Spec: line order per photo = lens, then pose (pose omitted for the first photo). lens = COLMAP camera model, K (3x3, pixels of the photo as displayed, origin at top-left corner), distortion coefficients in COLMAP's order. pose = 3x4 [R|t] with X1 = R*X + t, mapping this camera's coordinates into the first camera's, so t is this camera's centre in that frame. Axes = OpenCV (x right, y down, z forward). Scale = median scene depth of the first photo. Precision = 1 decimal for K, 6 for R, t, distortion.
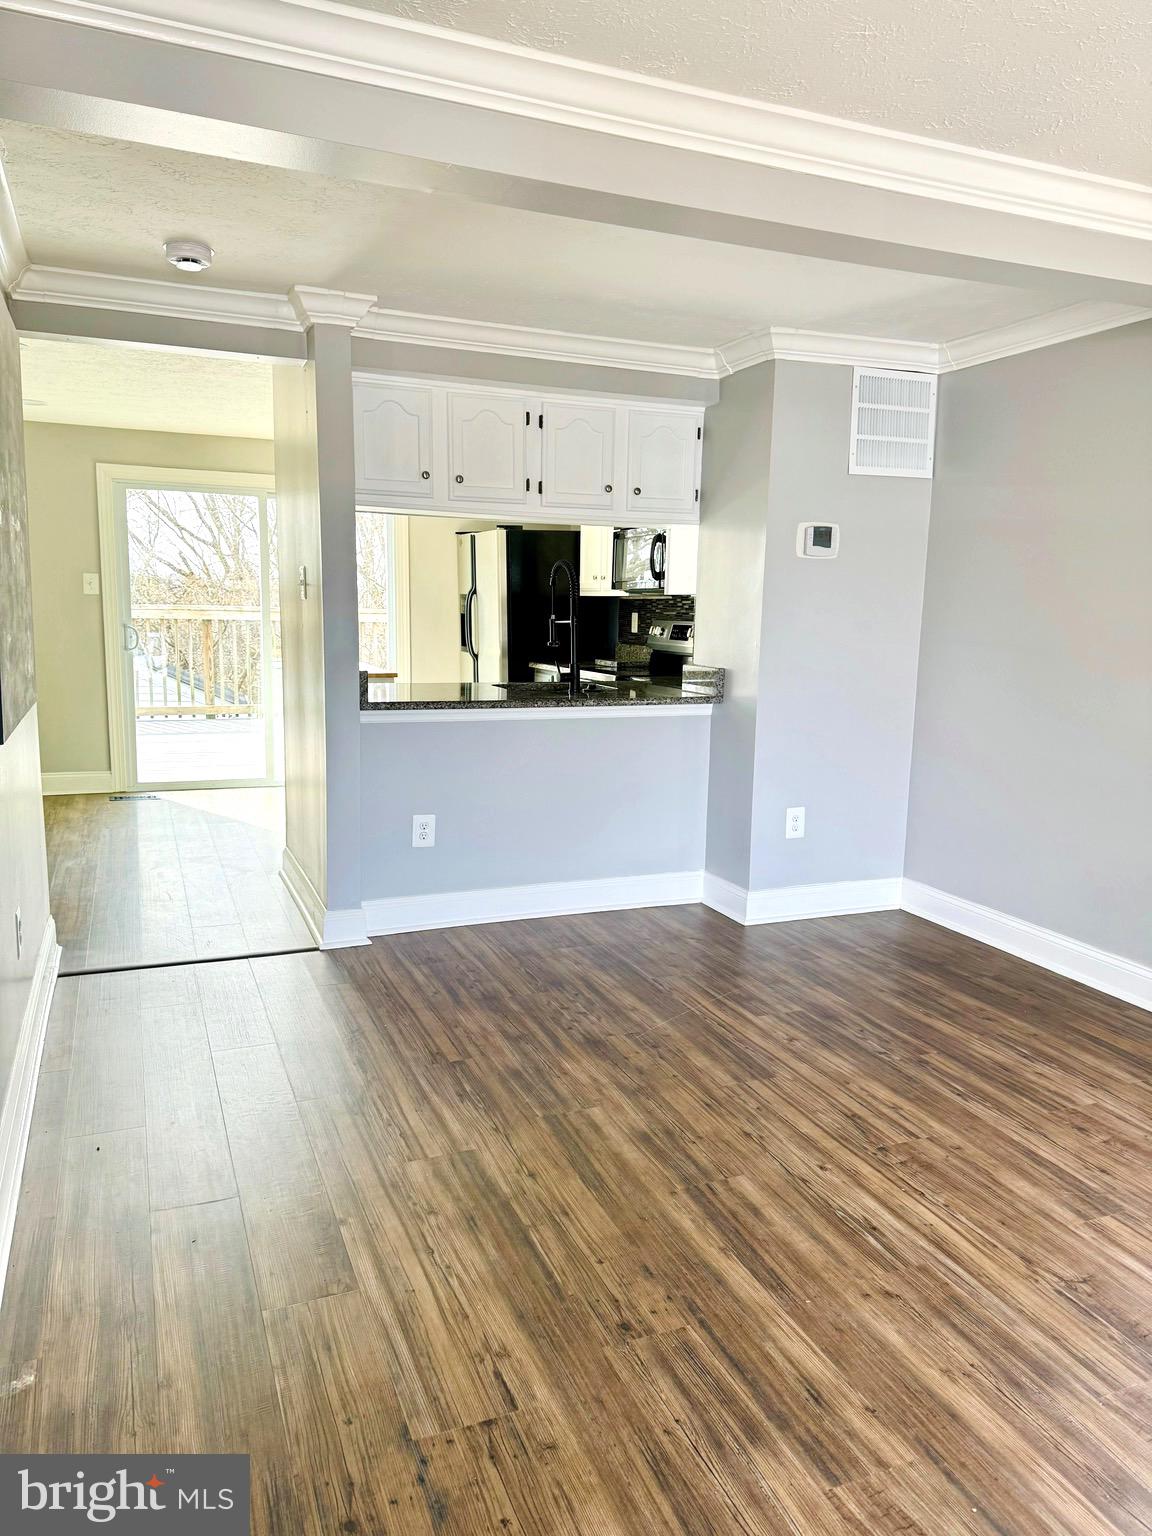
lens RADIAL K [[1087.4, 0, 575.9], [0, 1087.4, 767.0], [0, 0, 1]] dist [0.050618, -0.013845]
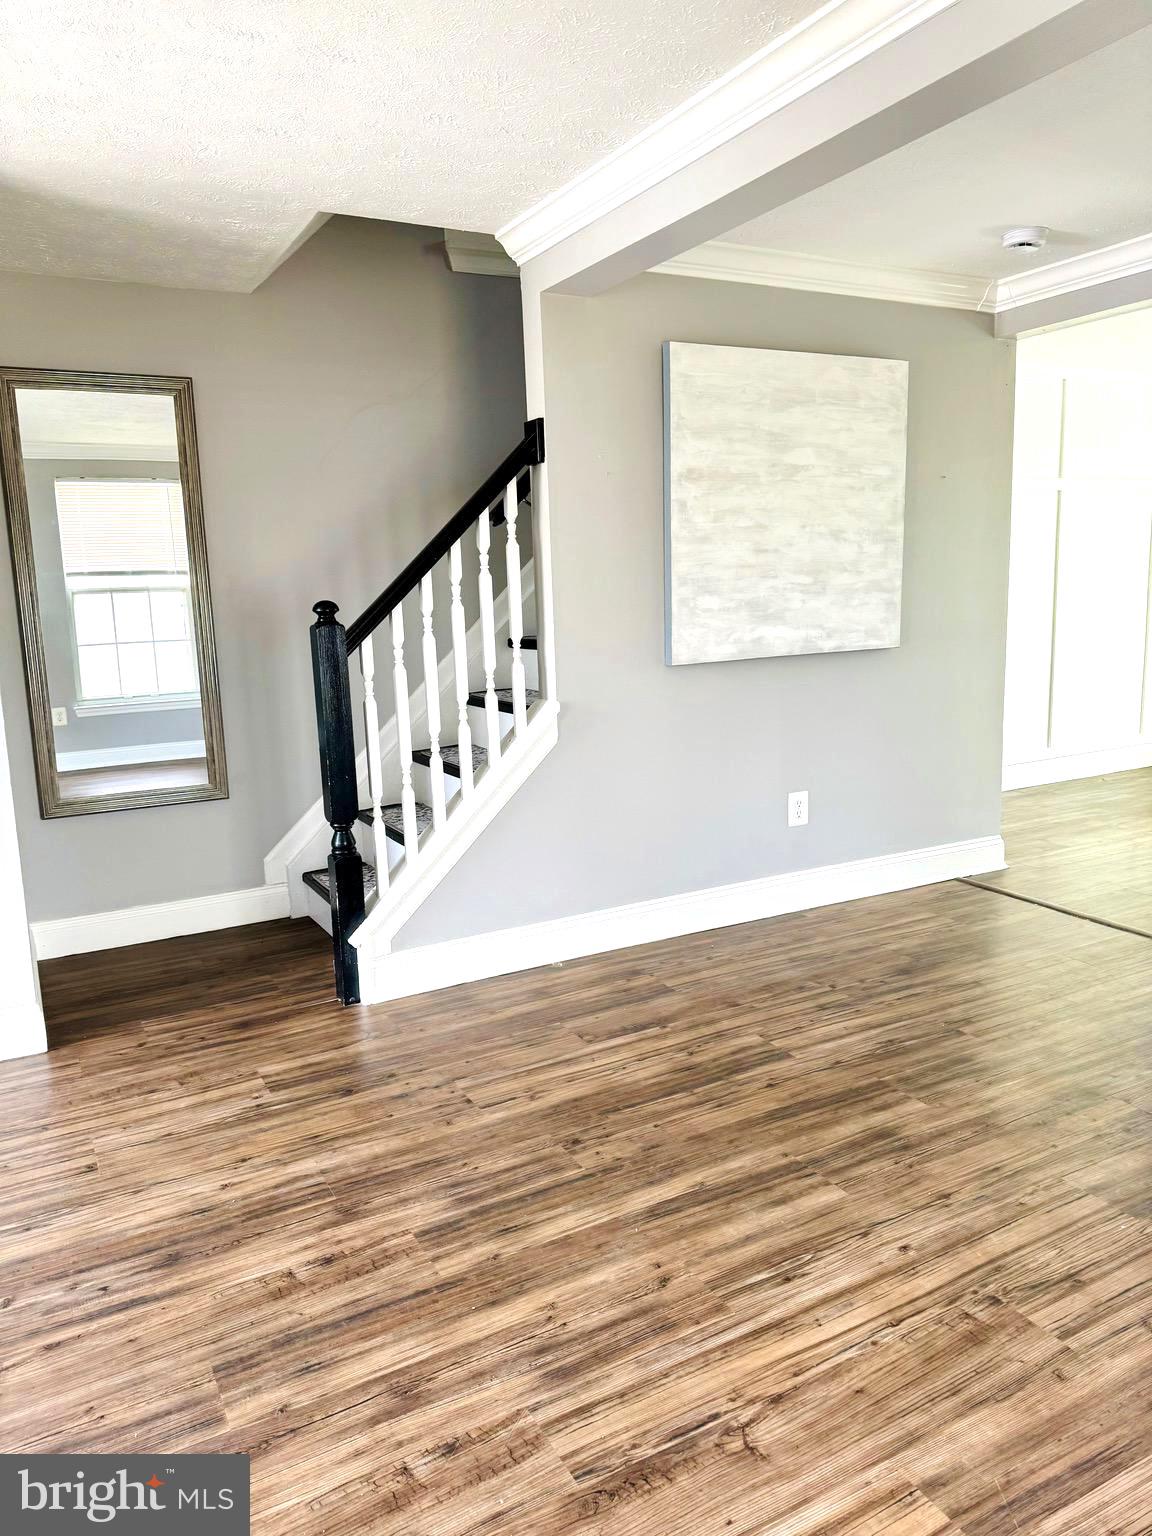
lens RADIAL K [[1087.4, 0, 573.2], [0, 1087.4, 766.6], [0, 0, 1]] dist [0.050618, -0.013845]
pose [[0.093904, 0.131574, -0.986849, 1.036987], [-0.127089, 0.984703, 0.119195, -0.039683], [0.987436, 0.114225, 0.109190, 0.715228]]
